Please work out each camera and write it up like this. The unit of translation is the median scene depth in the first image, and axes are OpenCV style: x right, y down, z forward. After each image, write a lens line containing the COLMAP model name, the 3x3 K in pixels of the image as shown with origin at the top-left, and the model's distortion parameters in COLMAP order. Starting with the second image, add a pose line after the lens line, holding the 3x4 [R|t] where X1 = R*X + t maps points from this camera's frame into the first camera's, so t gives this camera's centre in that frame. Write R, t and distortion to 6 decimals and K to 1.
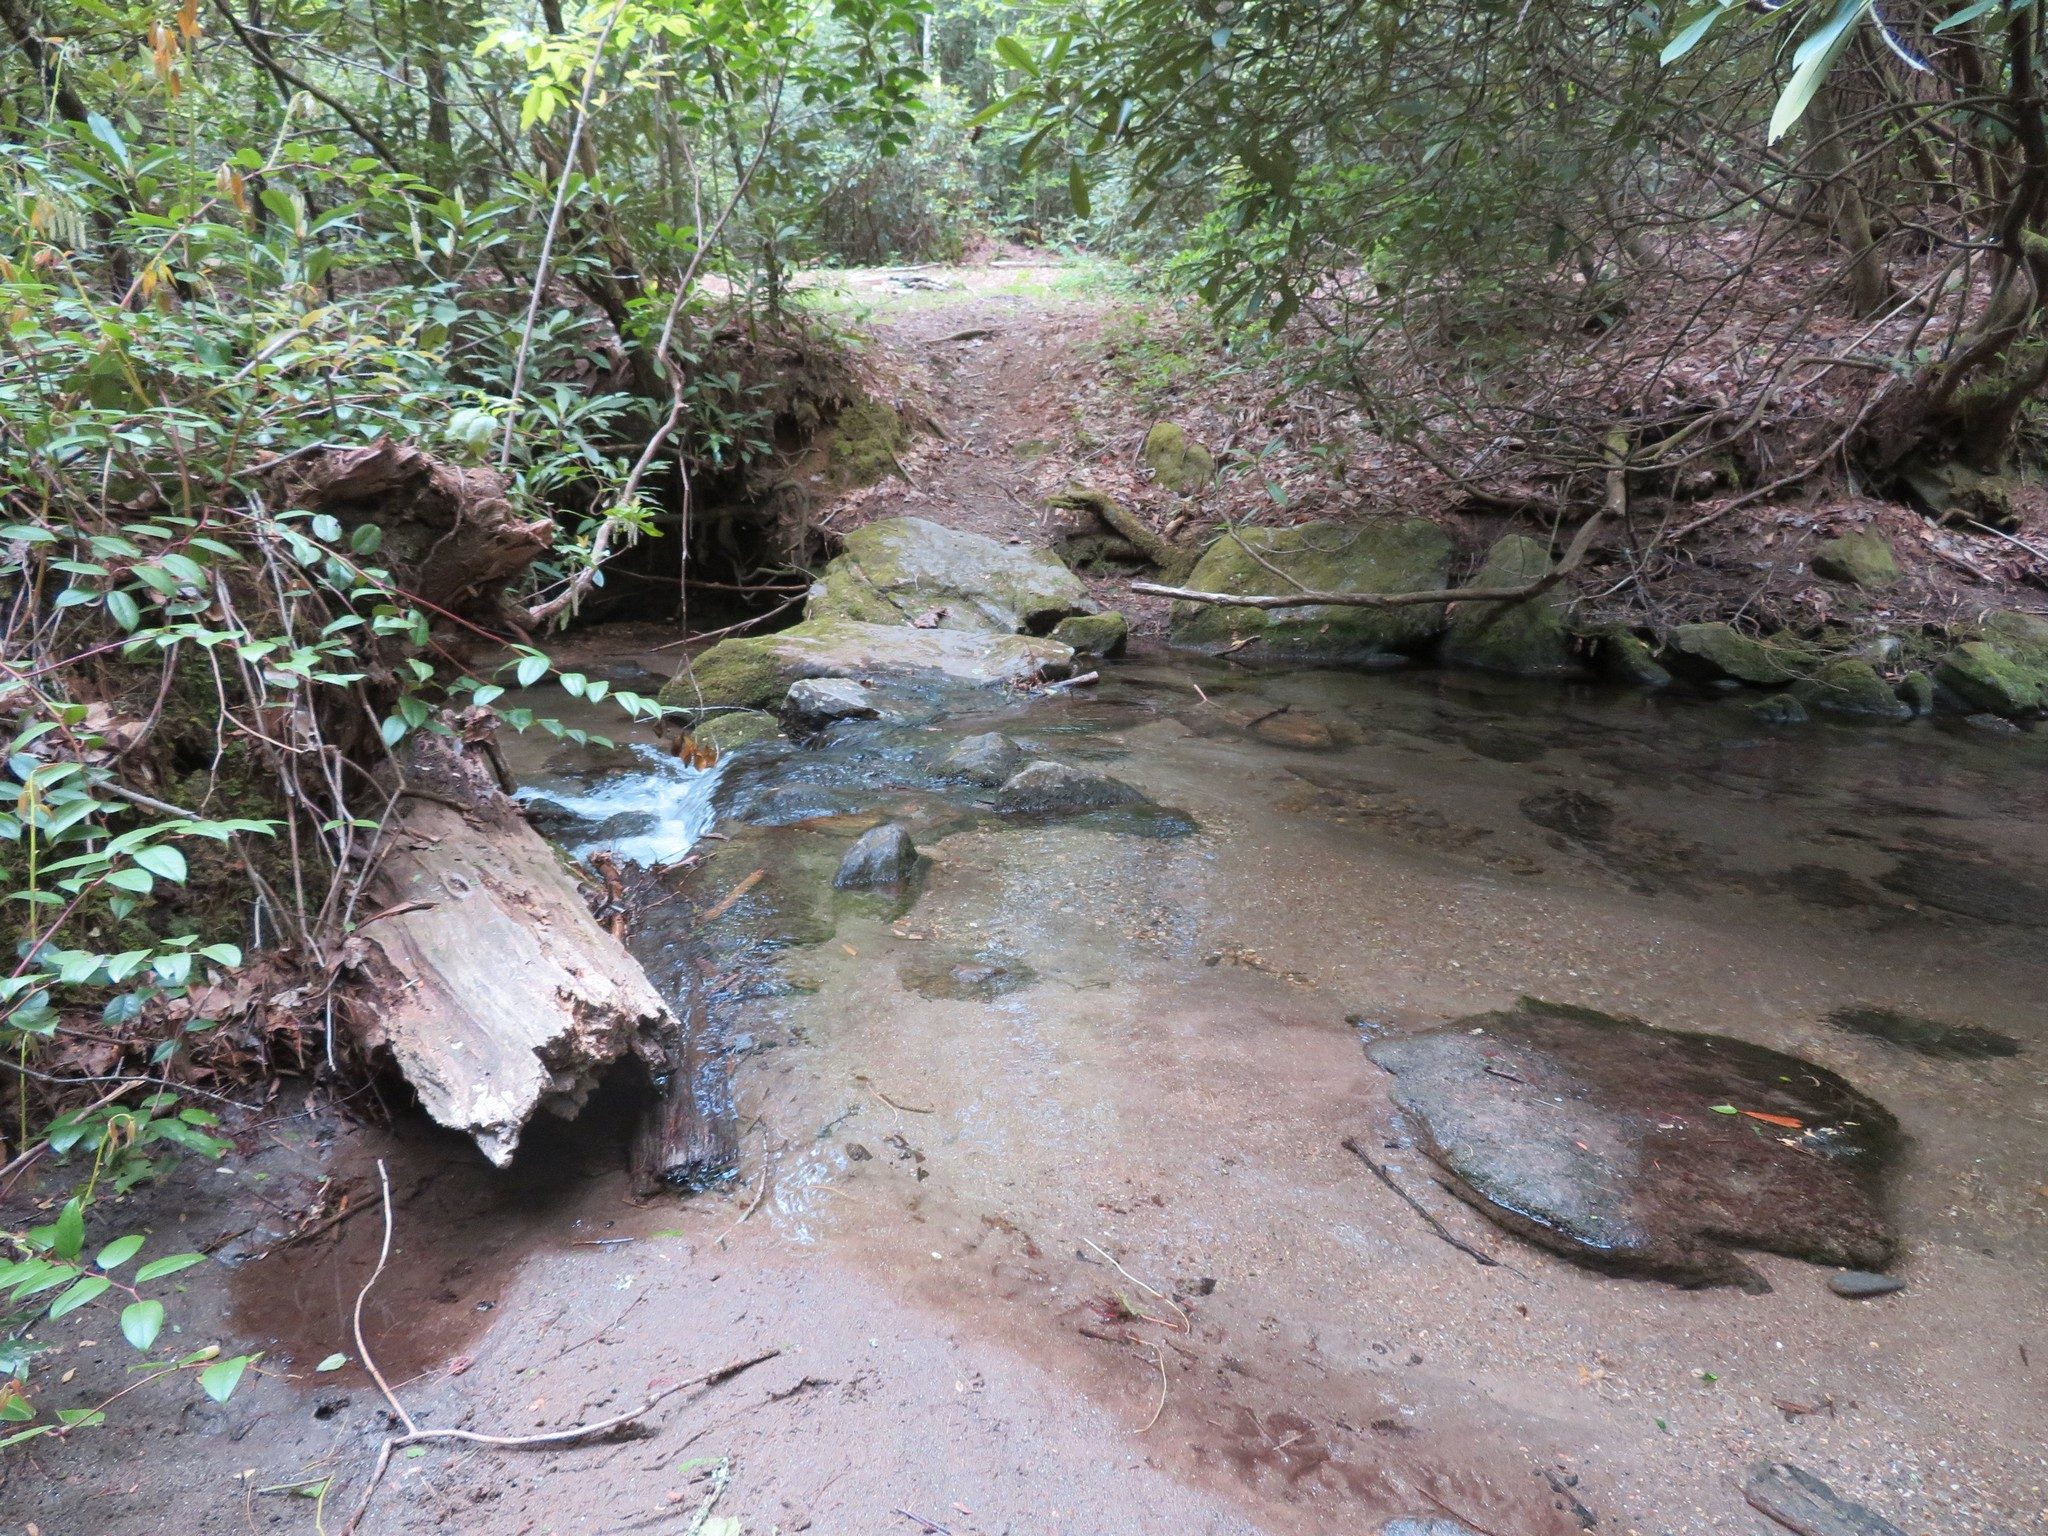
lens RADIAL K [[1458.1, 0, 1024.0], [0, 1458.1, 768.0], [0, 0, 1]] dist [-0.008826, 0.002779]
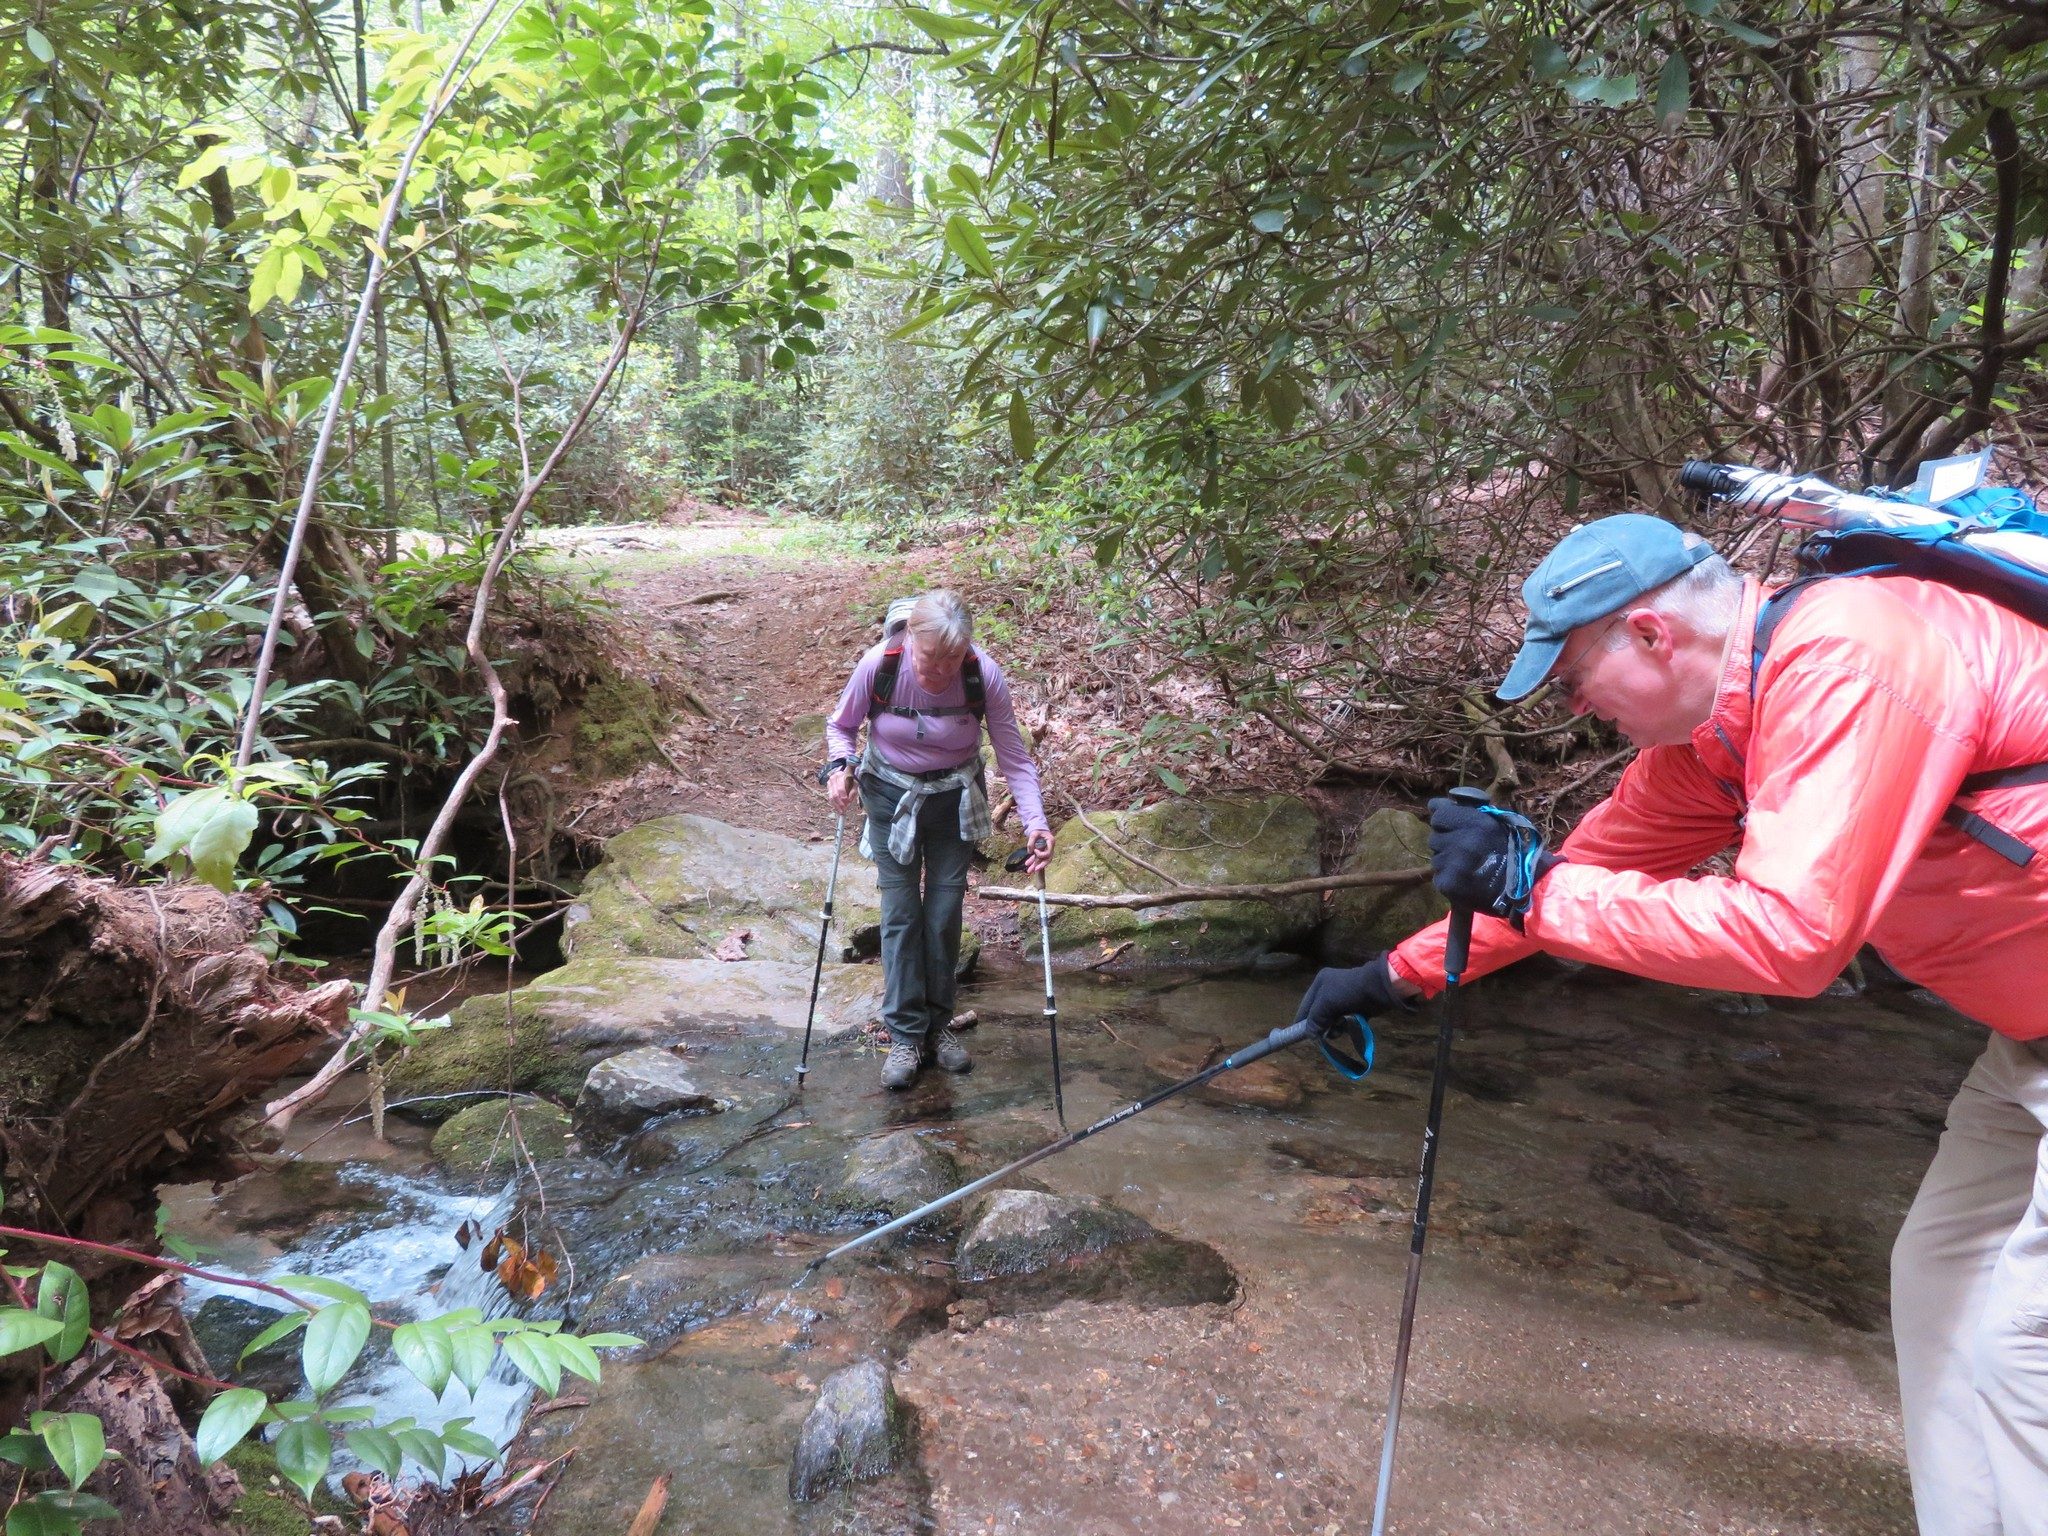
lens RADIAL K [[1458.1, 0, 1024.0], [0, 1458.1, 768.0], [0, 0, 1]] dist [-0.008826, 0.002779]
pose [[0.974306, -0.036192, 0.222303, -0.078444], [0.073001, 0.984467, -0.159671, -0.055501], [-0.213071, 0.171797, 0.961814, 0.171720]]
